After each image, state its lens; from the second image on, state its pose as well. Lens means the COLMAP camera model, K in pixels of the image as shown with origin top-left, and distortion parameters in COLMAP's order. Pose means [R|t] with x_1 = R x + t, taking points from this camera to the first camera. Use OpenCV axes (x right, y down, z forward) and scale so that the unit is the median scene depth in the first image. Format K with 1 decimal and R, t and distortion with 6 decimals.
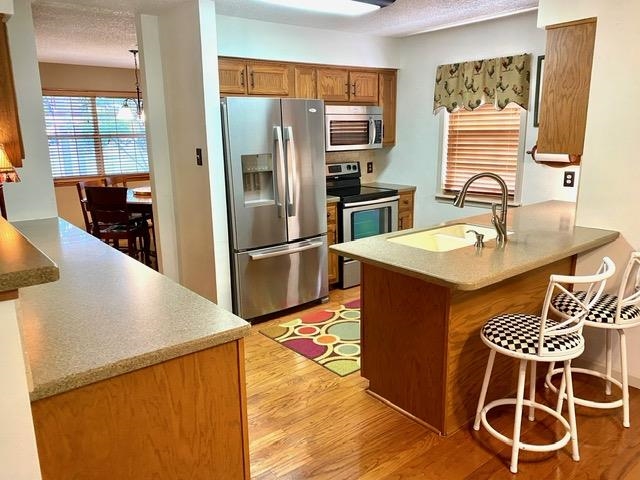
lens RADIAL K [[484.1, 0, 323.2], [0, 484.1, 242.6], [0, 0, 1]] dist [0.039481, -0.010132]
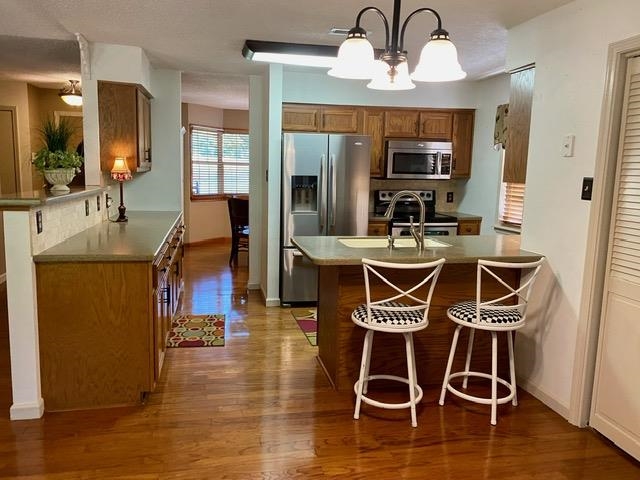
lens RADIAL K [[484.1, 0, 314.2], [0, 484.1, 234.7], [0, 0, 1]] dist [0.039481, -0.010132]
pose [[0.886527, 0.097649, -0.452256, 0.384843], [-0.138892, 0.988559, -0.058815, 0.039639], [0.441338, 0.114956, 0.889947, -0.108179]]
